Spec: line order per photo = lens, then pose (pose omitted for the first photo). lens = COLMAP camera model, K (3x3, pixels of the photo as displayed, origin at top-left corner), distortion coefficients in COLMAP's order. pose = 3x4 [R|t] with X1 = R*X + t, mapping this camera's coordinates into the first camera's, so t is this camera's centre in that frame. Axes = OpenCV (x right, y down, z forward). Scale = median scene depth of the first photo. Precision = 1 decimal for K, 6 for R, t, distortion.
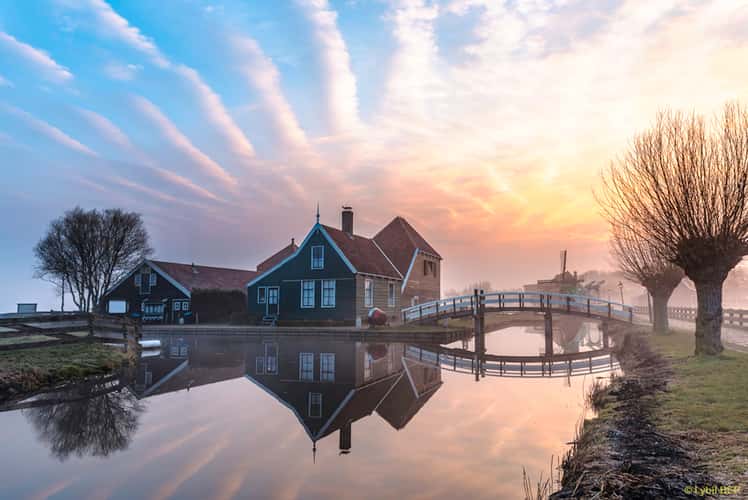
lens RADIAL K [[562.5, 0, 401.1], [0, 562.5, 243.2], [0, 0, 1]] dist [0.006608, 0.004629]
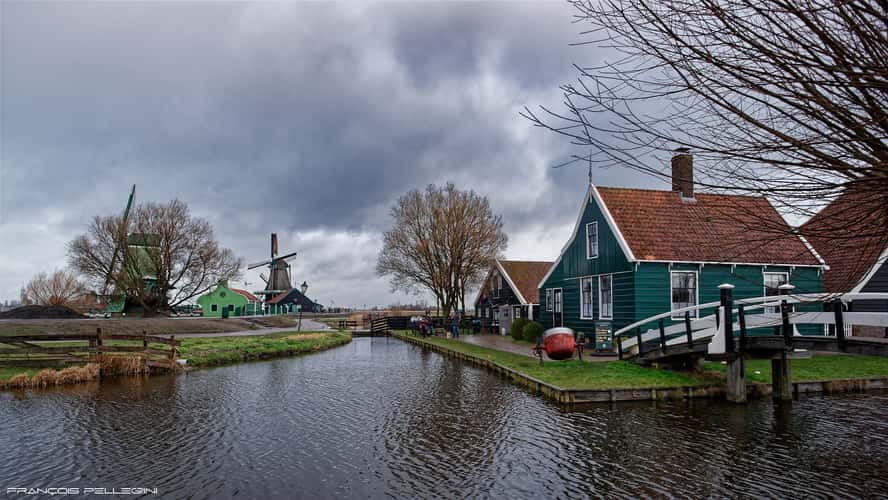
lens RADIAL K [[575.0, 0, 450.8], [0, 575.0, 286.4], [0, 0, 1]] dist [0.084120, -0.000803]
pose [[0.569828, -0.026618, -0.821333, 0.286808], [0.092830, 0.995163, 0.032152, 0.040294], [0.816504, -0.094565, 0.569543, 0.491279]]
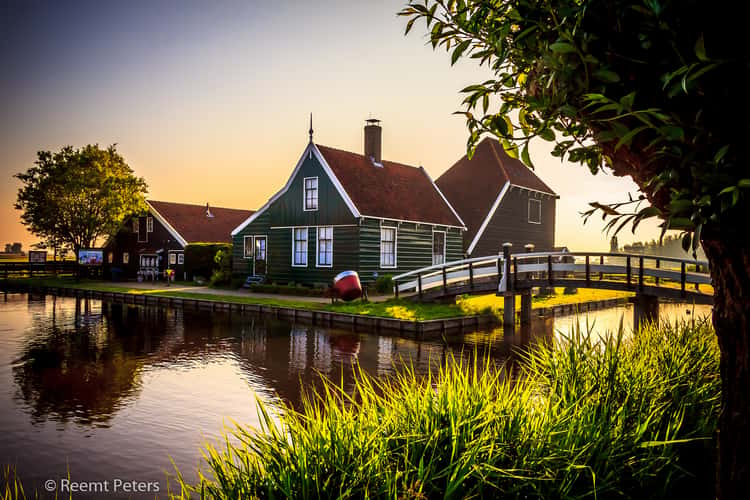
lens RADIAL K [[633.6, 0, 368.4], [0, 633.6, 251.6], [0, 0, 1]] dist [0.103033, -0.005530]
pose [[0.942404, 0.020518, -0.333847, 0.171274], [0.013790, 0.994884, 0.100073, 0.018882], [0.334193, -0.098913, 0.937300, 0.294427]]
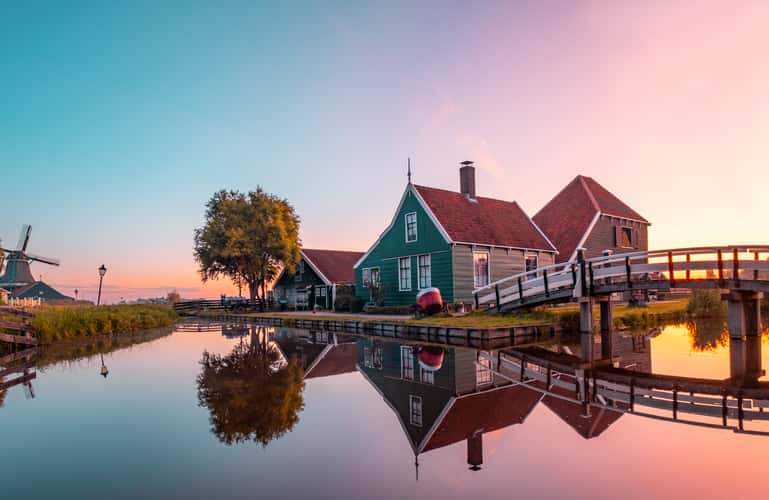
lens RADIAL K [[472.2, 0, 396.4], [0, 472.2, 296.1], [0, 0, 1]] dist [0.025217, 0.000917]
pose [[0.848073, -0.013377, -0.529711, 0.178939], [0.074625, 0.992733, 0.094407, 0.055874], [0.524598, -0.119593, 0.842908, 0.416298]]
